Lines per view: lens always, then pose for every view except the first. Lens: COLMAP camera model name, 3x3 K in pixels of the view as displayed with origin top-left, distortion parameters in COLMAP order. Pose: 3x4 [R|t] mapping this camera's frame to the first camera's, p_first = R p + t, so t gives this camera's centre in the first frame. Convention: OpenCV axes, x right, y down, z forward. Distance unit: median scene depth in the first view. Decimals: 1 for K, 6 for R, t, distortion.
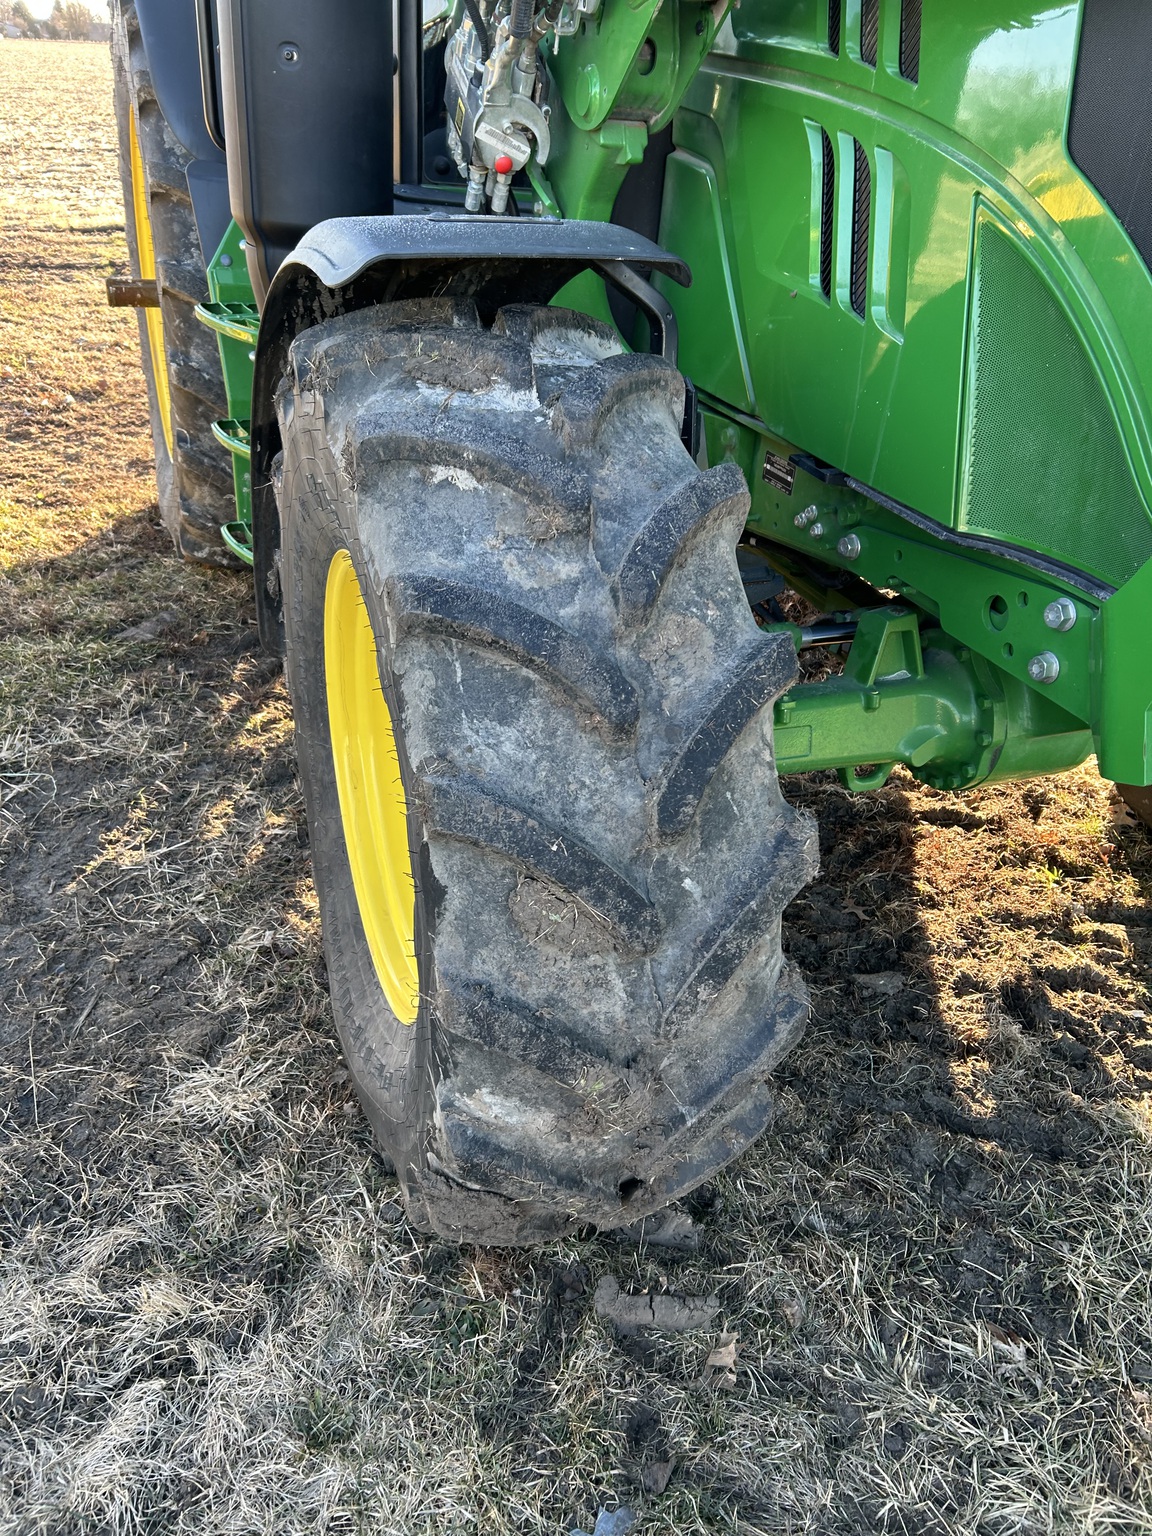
lens RADIAL K [[1157.8, 0, 549.3], [0, 1157.8, 740.1], [0, 0, 1]] dist [0.053338, -0.050530]
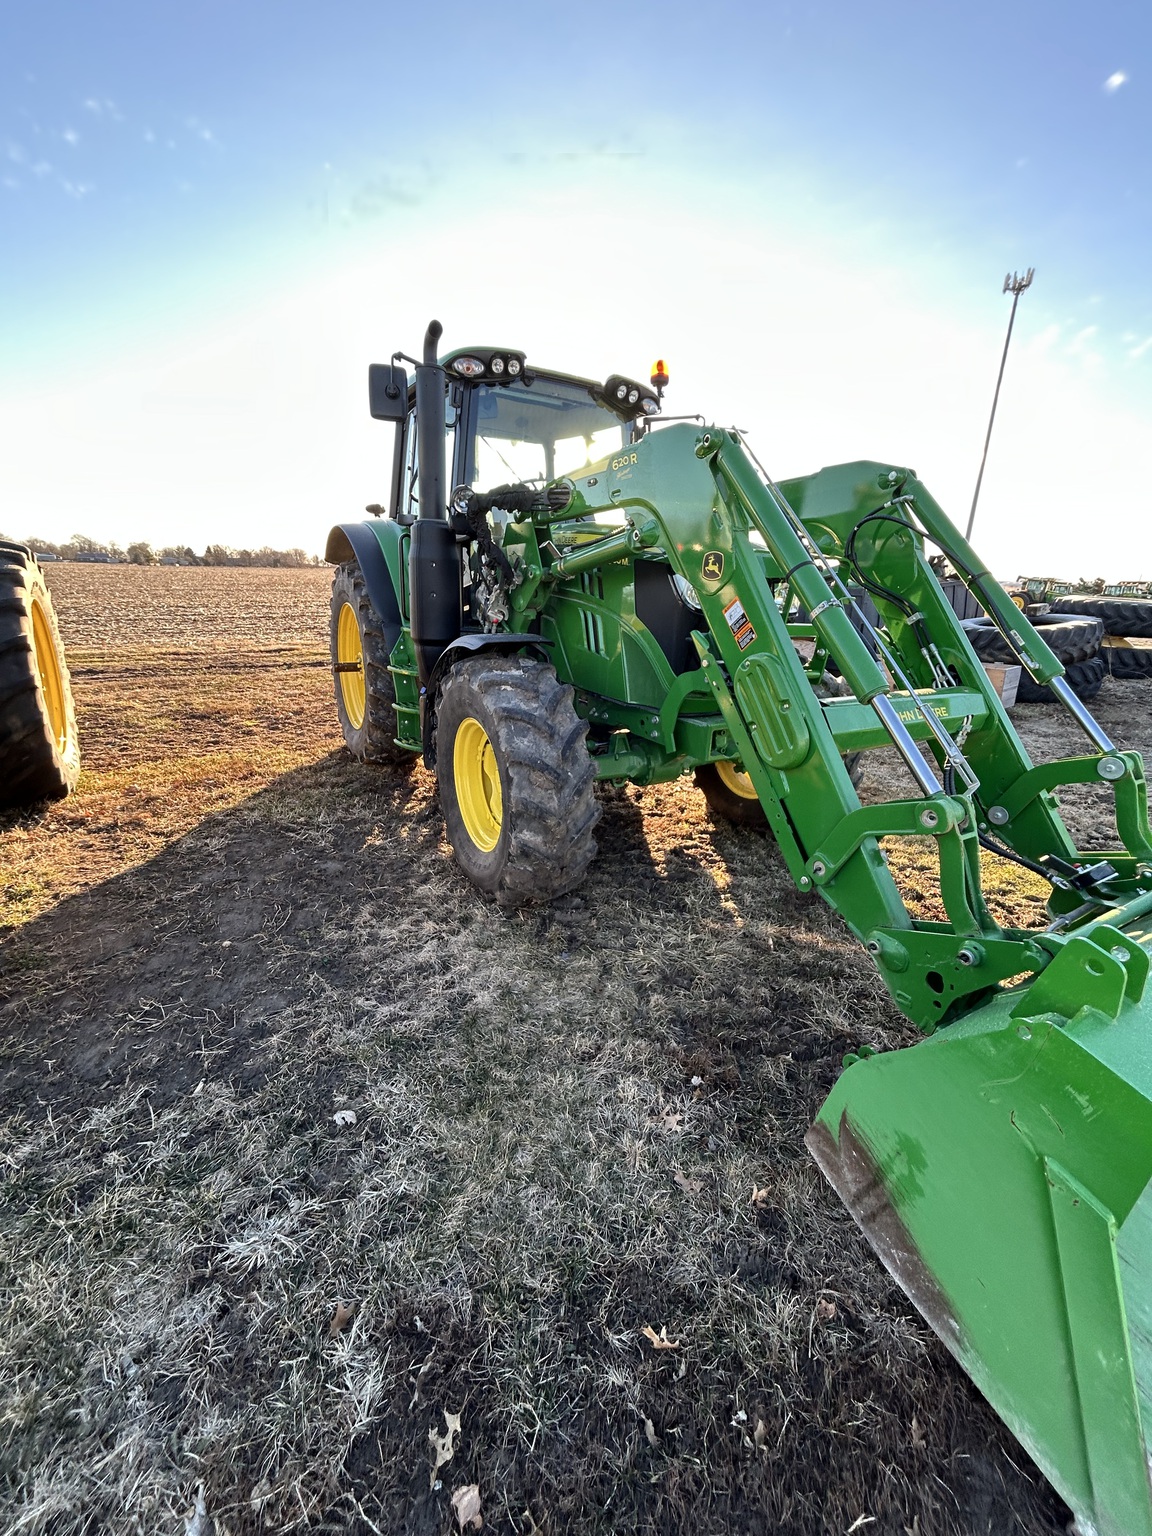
lens RADIAL K [[1157.8, 0, 576.8], [0, 1157.8, 766.8], [0, 0, 1]] dist [0.053338, -0.050530]
pose [[0.985118, -0.059355, 0.161304, -0.437255], [0.106073, 0.948392, -0.298833, 1.115582], [-0.135242, 0.311496, 0.940574, -2.447417]]
